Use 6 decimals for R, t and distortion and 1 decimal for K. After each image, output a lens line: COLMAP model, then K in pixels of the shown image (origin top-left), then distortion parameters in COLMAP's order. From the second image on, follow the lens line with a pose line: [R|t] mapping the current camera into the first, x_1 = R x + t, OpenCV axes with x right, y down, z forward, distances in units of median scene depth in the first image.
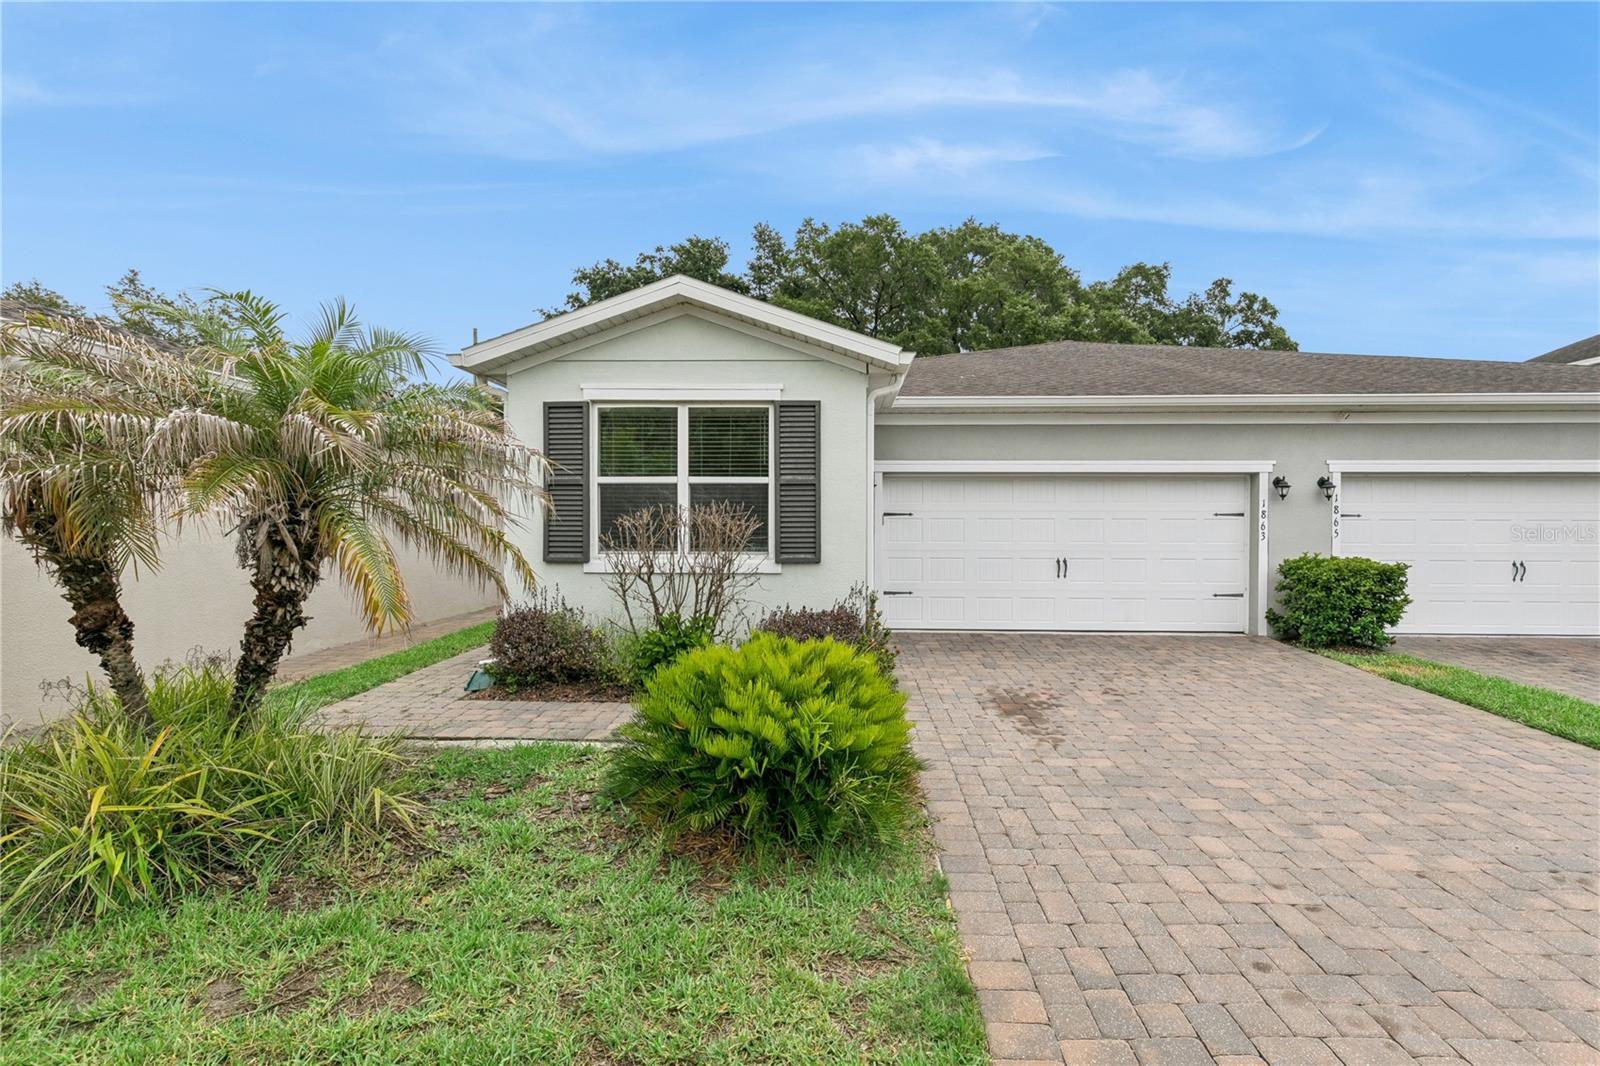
lens RADIAL K [[717.4, 0, 814.0], [0, 717.4, 536.9], [0, 0, 1]] dist [0.003784, 0.000286]
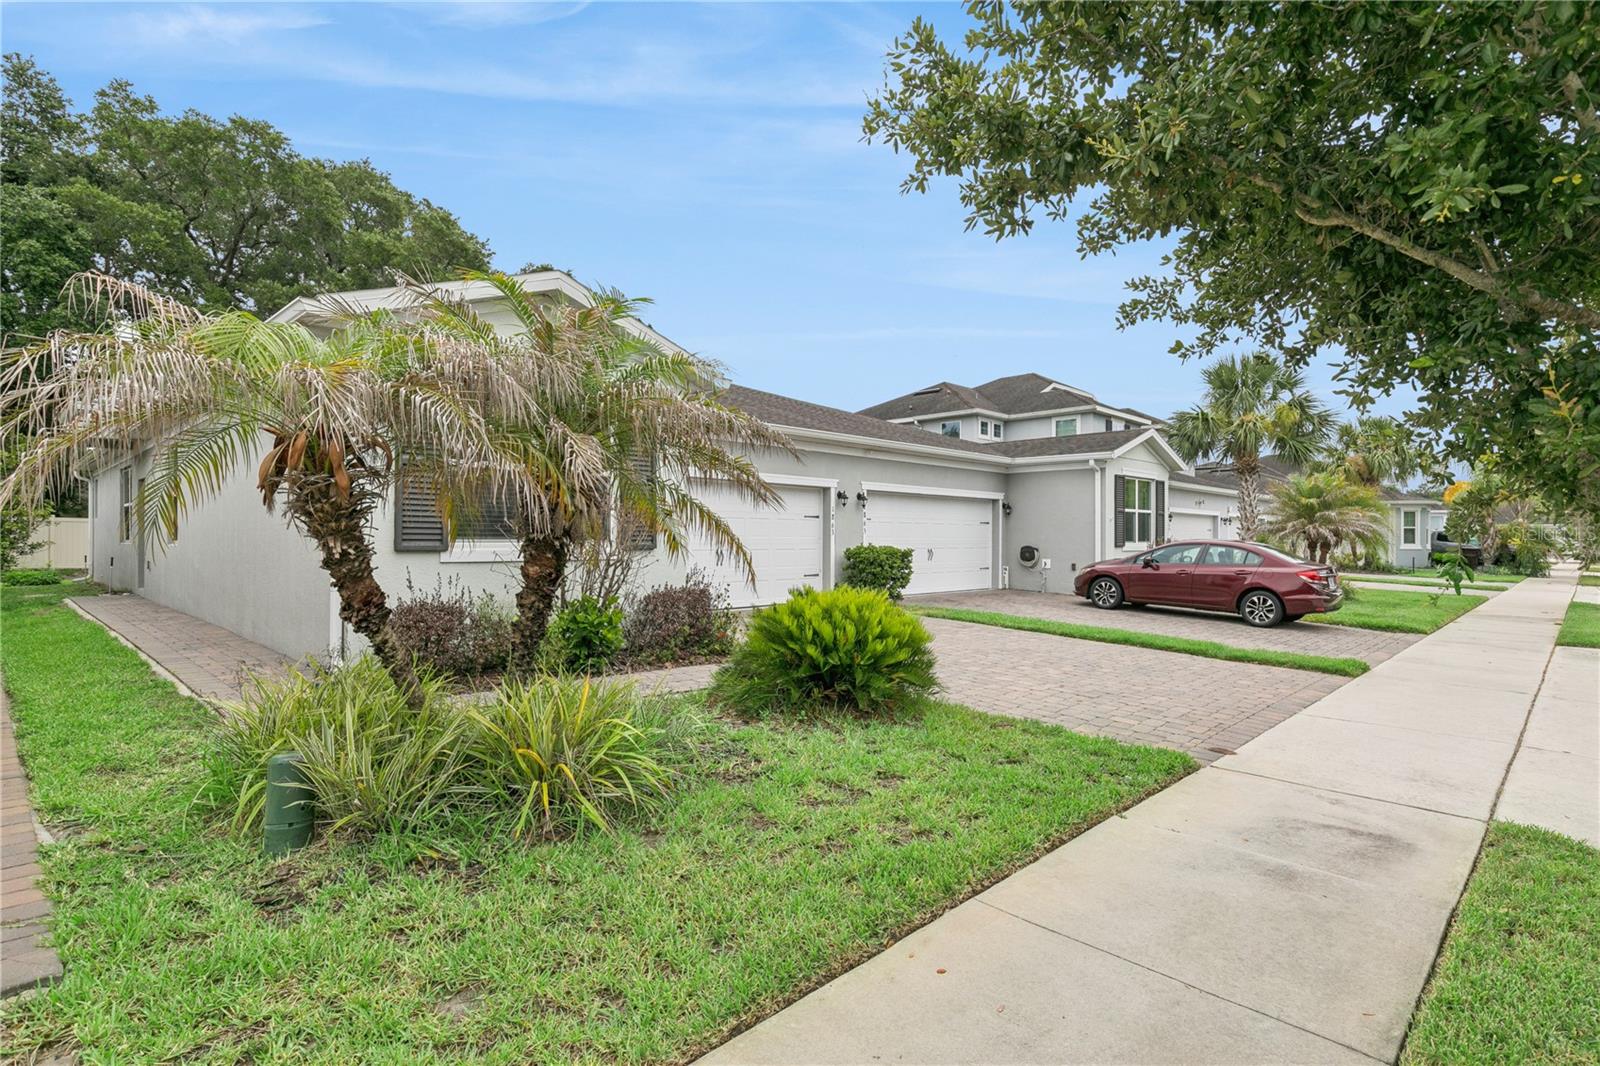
lens RADIAL K [[814.8, 0, 800.4], [0, 814.8, 536.3], [0, 0, 1]] dist [-0.000476, 0.001845]
pose [[0.672416, 0.003687, 0.740165, -0.659492], [0.004406, 0.999950, -0.008983, 0.022735], [-0.740161, 0.009301, 0.672366, -0.038385]]
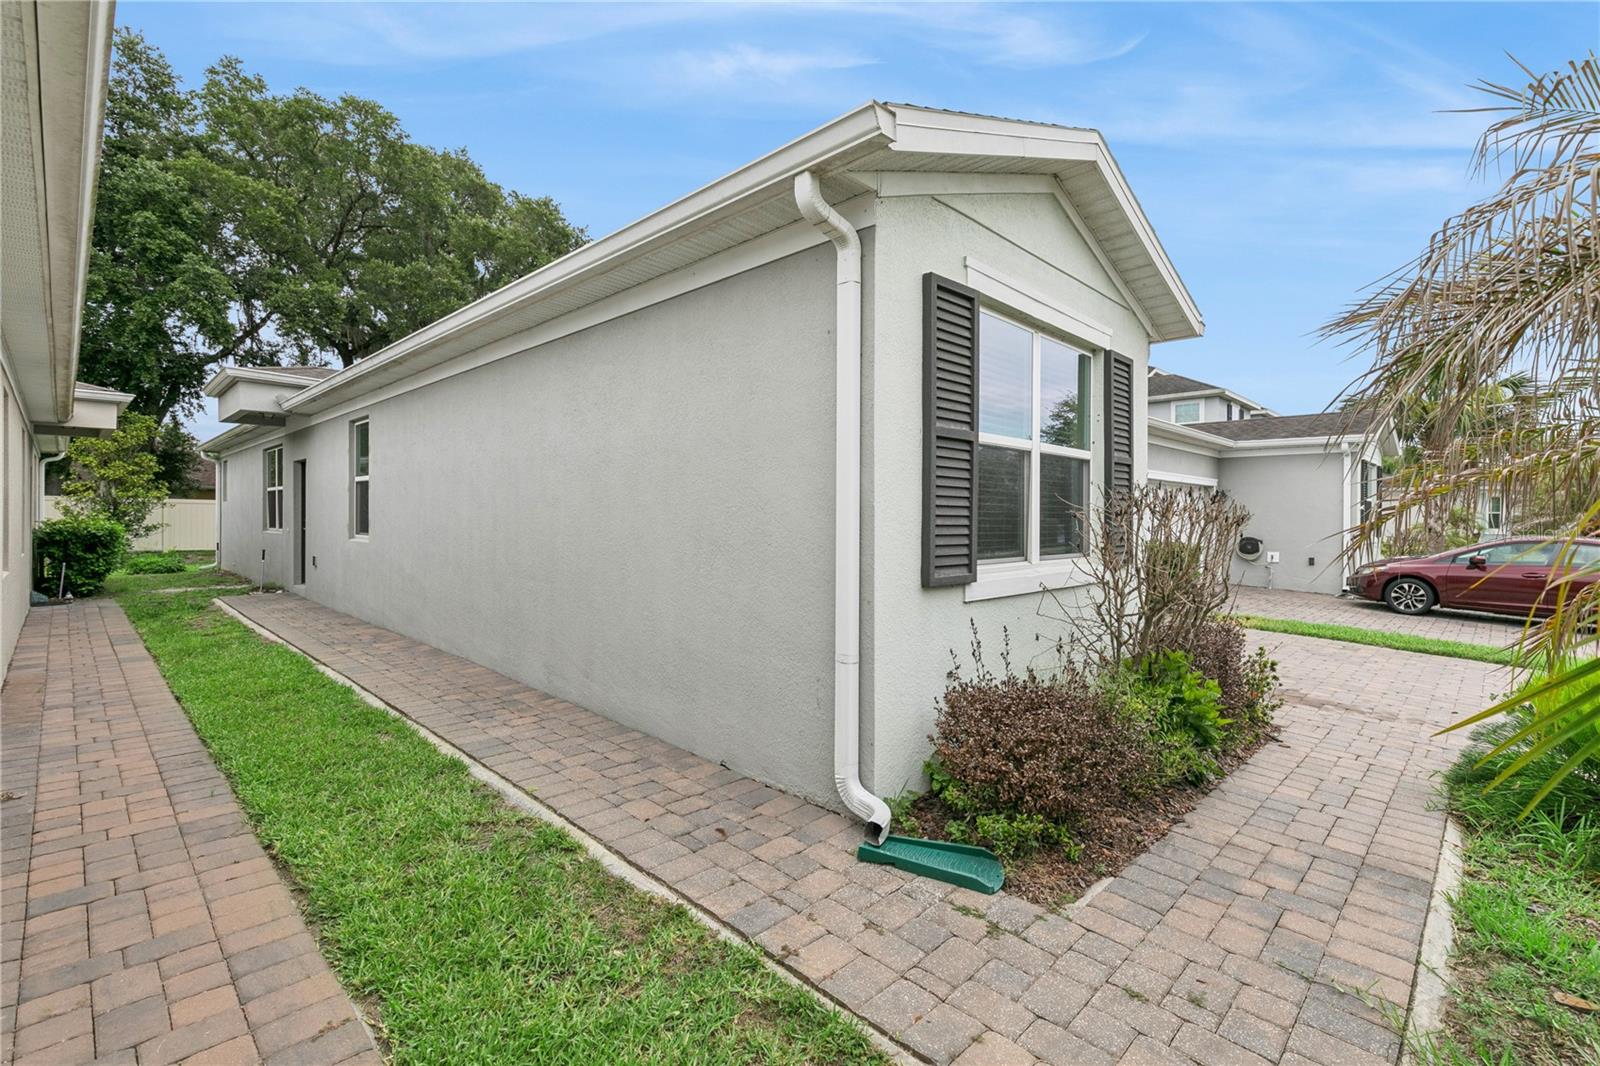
lens RADIAL K [[717.4, 0, 796.8], [0, 717.4, 520.8], [0, 0, 1]] dist [0.003784, 0.000286]
pose [[0.673117, -0.001037, 0.739535, -0.682470], [0.000303, 0.999999, 0.001127, -0.011143], [-0.739536, -0.000534, 0.673117, 0.611259]]
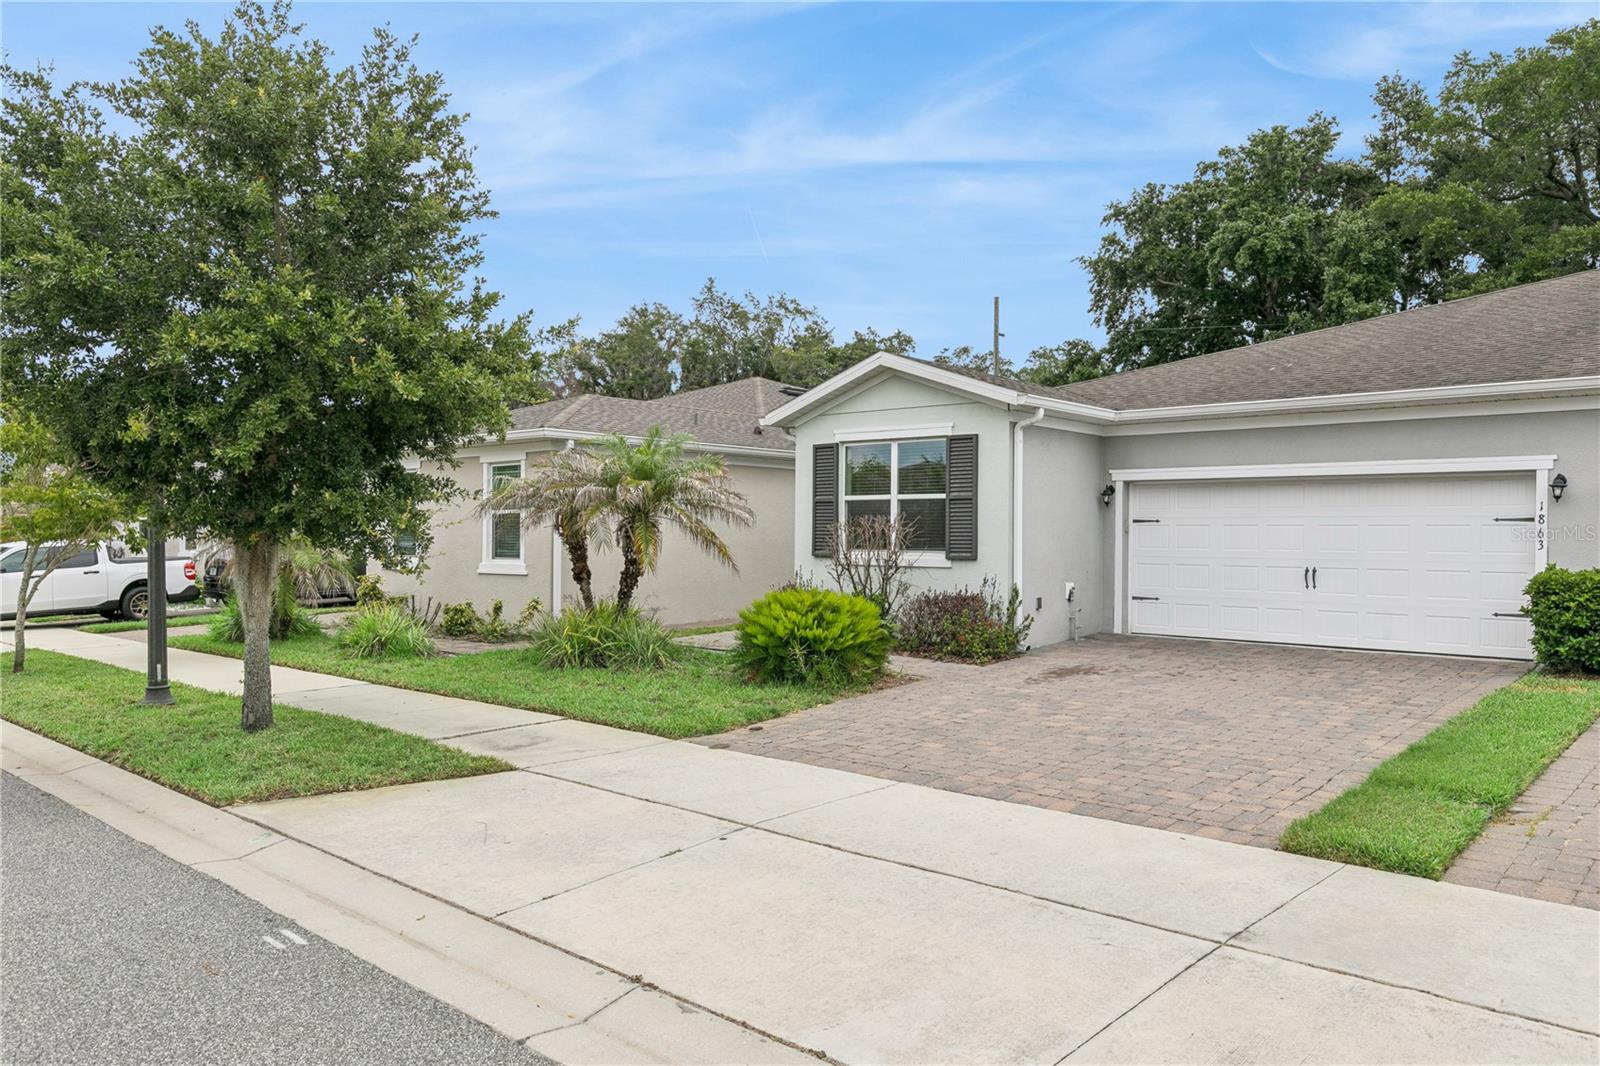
lens RADIAL K [[1147.7, 0, 799.9], [0, 1147.7, 536.9], [0, 0, 1]] dist [0.000738, 0.005133]
pose [[0.763218, 0.003853, -0.646129, 0.899638], [-0.015102, 0.999815, -0.011876, 0.019859], [0.645964, 0.018822, 0.763136, -0.633998]]
